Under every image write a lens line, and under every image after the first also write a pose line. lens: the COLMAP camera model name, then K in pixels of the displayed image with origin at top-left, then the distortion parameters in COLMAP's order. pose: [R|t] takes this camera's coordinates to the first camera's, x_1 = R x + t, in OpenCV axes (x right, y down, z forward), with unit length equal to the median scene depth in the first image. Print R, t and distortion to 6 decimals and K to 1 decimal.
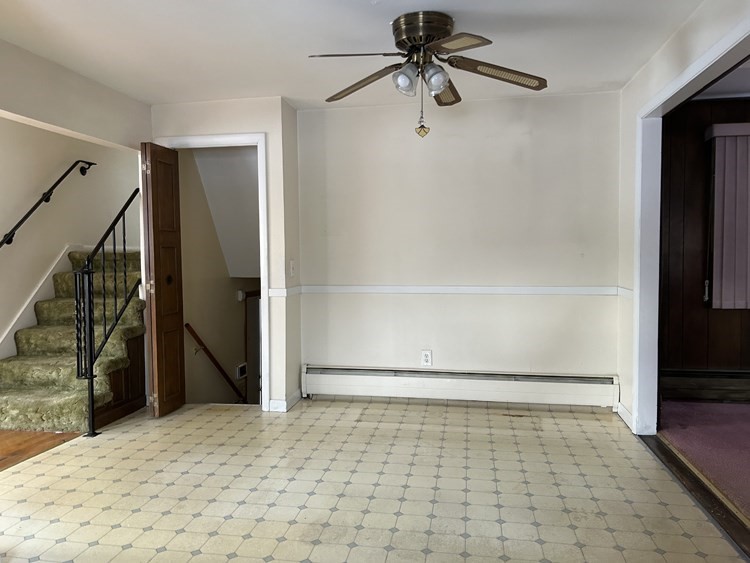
lens RADIAL K [[553.6, 0, 367.4], [0, 553.6, 279.6], [0, 0, 1]] dist [0.055110, -0.028337]
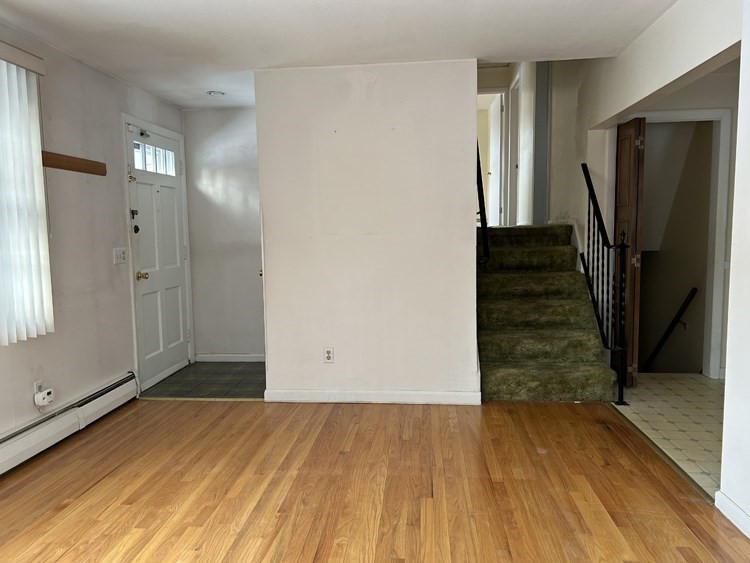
lens RADIAL K [[553.6, 0, 367.6], [0, 553.6, 278.0], [0, 0, 1]] dist [0.055110, -0.028337]
pose [[0.993414, -0.014016, 0.113718, -0.970739], [0.009113, 0.999011, 0.043514, -0.004639], [-0.114215, -0.042191, 0.992560, 0.031609]]
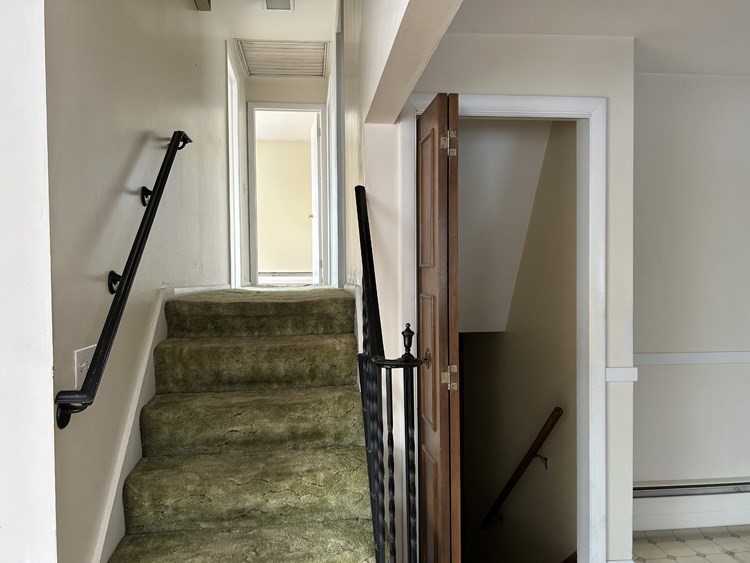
lens RADIAL K [[553.6, 0, 349.8], [0, 553.6, 287.3], [0, 0, 1]] dist [0.055110, -0.028337]
pose [[0.957111, -0.006541, 0.289648, -0.606302], [0.012995, 0.999708, -0.020365, -0.059045], [-0.289430, 0.023256, 0.956917, 0.525448]]
